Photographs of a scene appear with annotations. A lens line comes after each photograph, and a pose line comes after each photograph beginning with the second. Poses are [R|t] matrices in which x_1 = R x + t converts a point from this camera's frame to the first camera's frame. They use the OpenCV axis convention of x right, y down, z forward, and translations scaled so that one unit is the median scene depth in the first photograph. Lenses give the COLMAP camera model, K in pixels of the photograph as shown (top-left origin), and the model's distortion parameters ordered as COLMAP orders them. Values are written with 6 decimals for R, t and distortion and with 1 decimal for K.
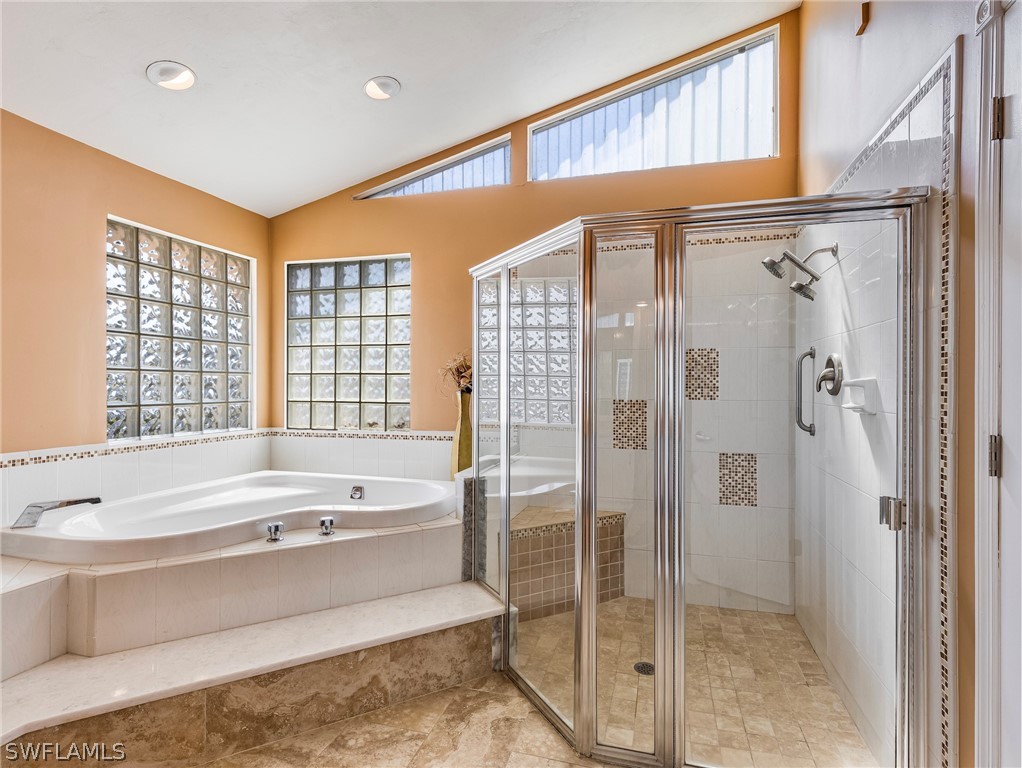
lens RADIAL K [[525.2, 0, 511.0], [0, 525.2, 384.0], [0, 0, 1]] dist [0.018300, -0.000675]
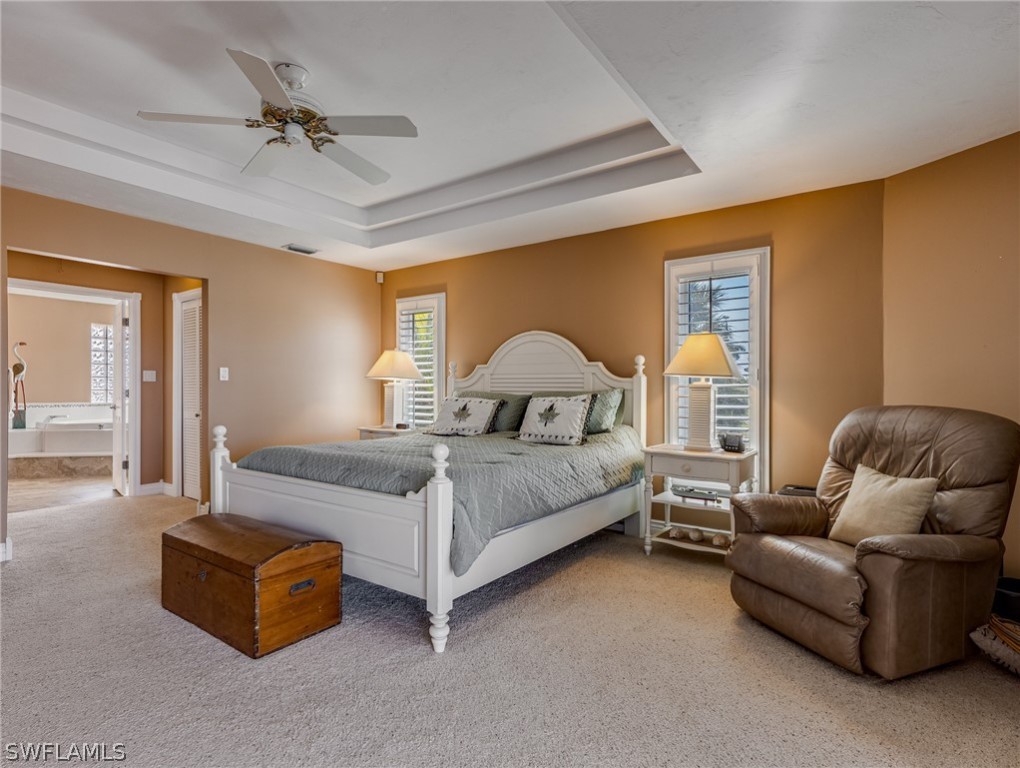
lens RADIAL K [[524.2, 0, 510.0], [0, 524.2, 384.0], [0, 0, 1]] dist [0.018300, -0.000675]
pose [[0.943104, -0.004250, -0.332469, 3.543554], [-0.000046, 0.999917, -0.012911, 0.071789], [0.332497, 0.012192, 0.943026, -1.453011]]
